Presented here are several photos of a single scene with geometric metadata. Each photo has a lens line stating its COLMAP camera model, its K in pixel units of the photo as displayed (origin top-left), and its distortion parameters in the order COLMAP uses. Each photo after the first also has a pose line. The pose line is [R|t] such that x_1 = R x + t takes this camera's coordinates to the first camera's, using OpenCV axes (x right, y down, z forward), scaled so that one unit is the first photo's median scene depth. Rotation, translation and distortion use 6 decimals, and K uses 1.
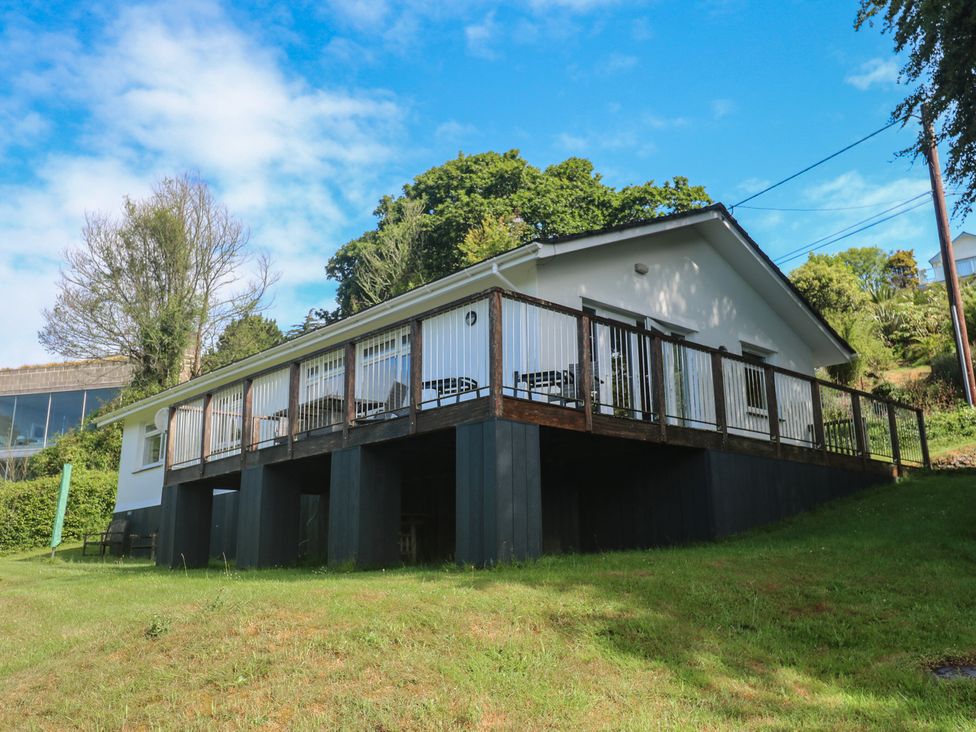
lens RADIAL K [[834.4, 0, 489.0], [0, 834.4, 330.9], [0, 0, 1]] dist [0.092894, -0.143445]
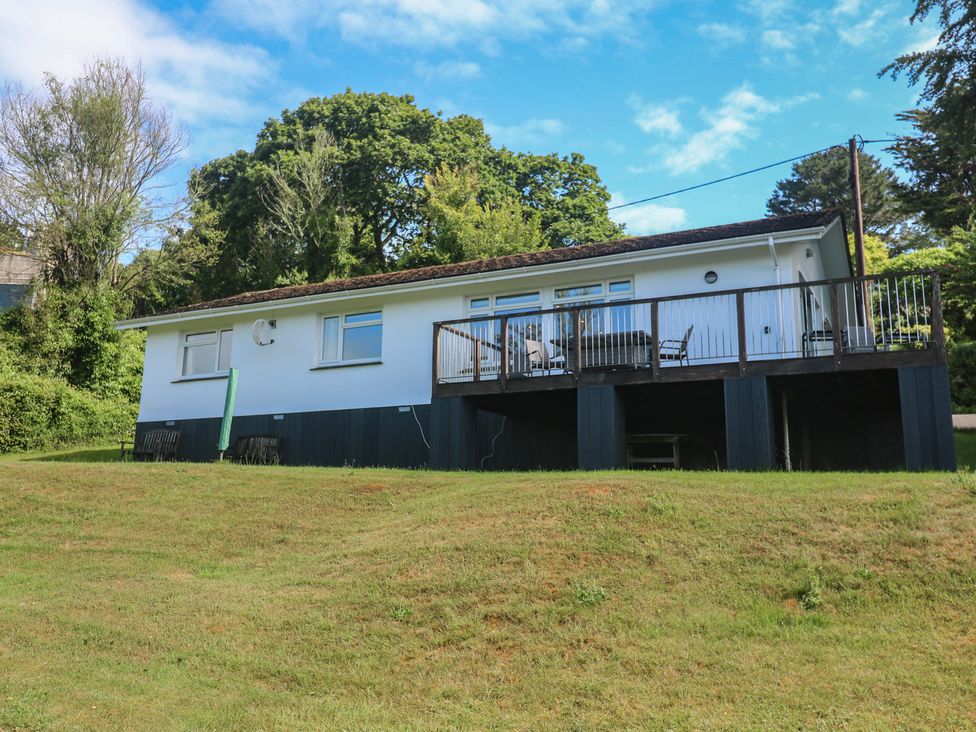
lens RADIAL K [[834.4, 0, 489.0], [0, 834.4, 330.9], [0, 0, 1]] dist [0.092894, -0.143445]
pose [[0.933511, 0.098320, 0.344804, -0.246694], [-0.119159, 0.992080, 0.039721, 0.017515], [-0.338168, -0.078166, 0.937834, -0.007343]]
